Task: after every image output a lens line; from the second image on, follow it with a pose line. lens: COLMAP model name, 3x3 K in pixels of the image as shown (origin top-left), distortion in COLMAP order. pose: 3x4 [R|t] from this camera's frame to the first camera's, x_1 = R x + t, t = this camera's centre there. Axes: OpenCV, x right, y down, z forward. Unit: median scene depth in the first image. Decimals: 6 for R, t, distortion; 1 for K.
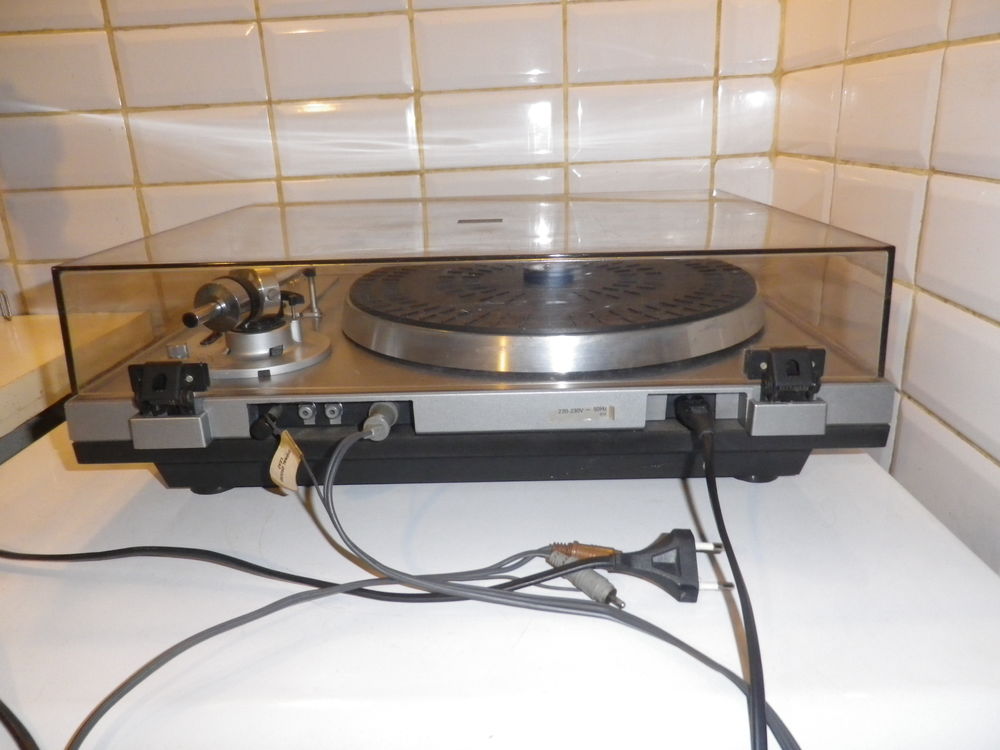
lens RADIAL K [[753.7, 0, 500.0], [0, 753.7, 375.0], [0, 0, 1]] dist [0.009062, 0.009617]
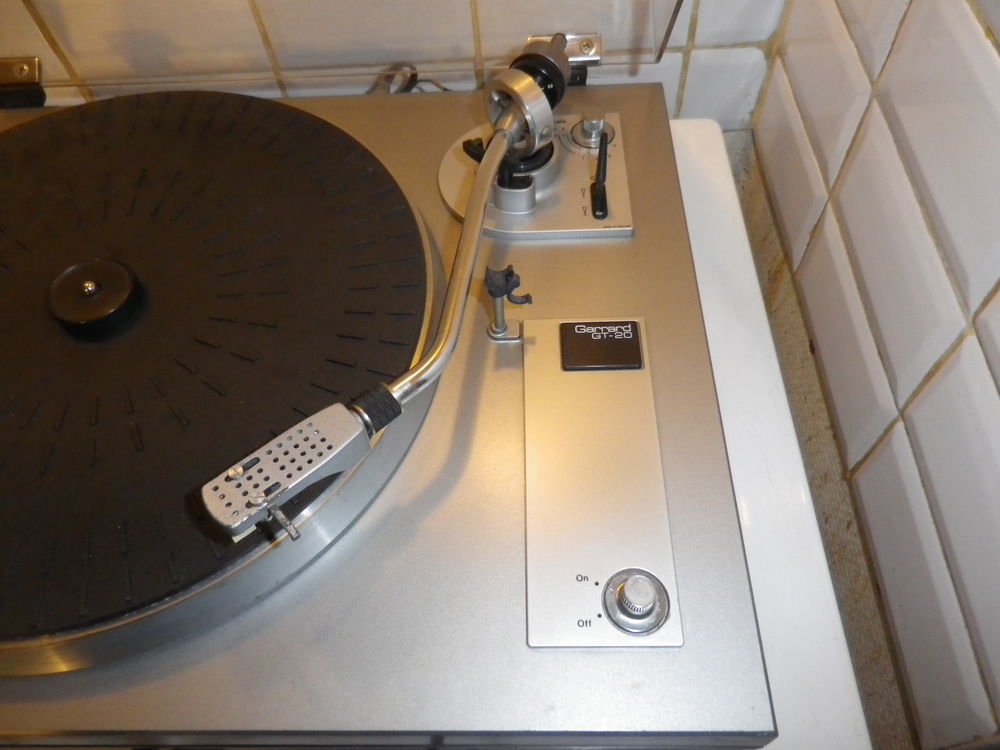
lens RADIAL K [[758.2, 0, 500.0], [0, 758.2, 375.0], [0, 0, 1]] dist [0.006007, 0.000414]
pose [[0.999706, -0.024054, -0.003157, 0.115228], [0.020757, 0.780721, 0.624535, -0.318234], [-0.012557, -0.624417, 0.780990, 0.338172]]
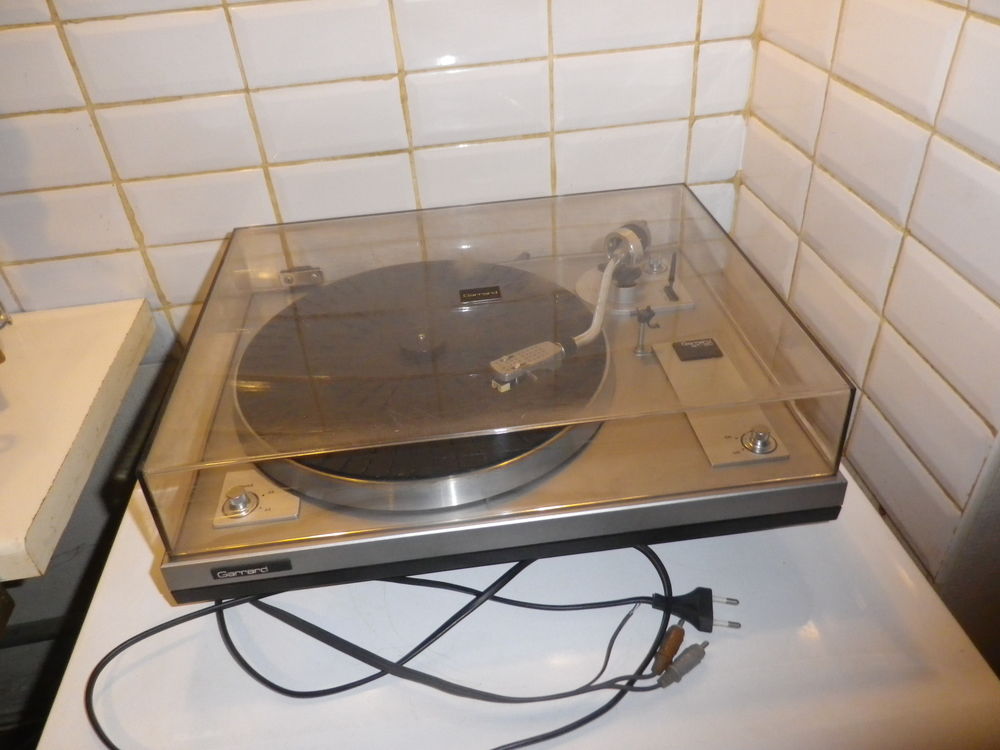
lens RADIAL K [[753.7, 0, 500.0], [0, 753.7, 375.0], [0, 0, 1]] dist [0.009062, 0.009617]
pose [[0.990028, -0.099773, 0.099446, -0.119358], [0.065551, 0.951150, 0.301690, -0.288538], [-0.124688, -0.292163, 0.948206, -0.056502]]
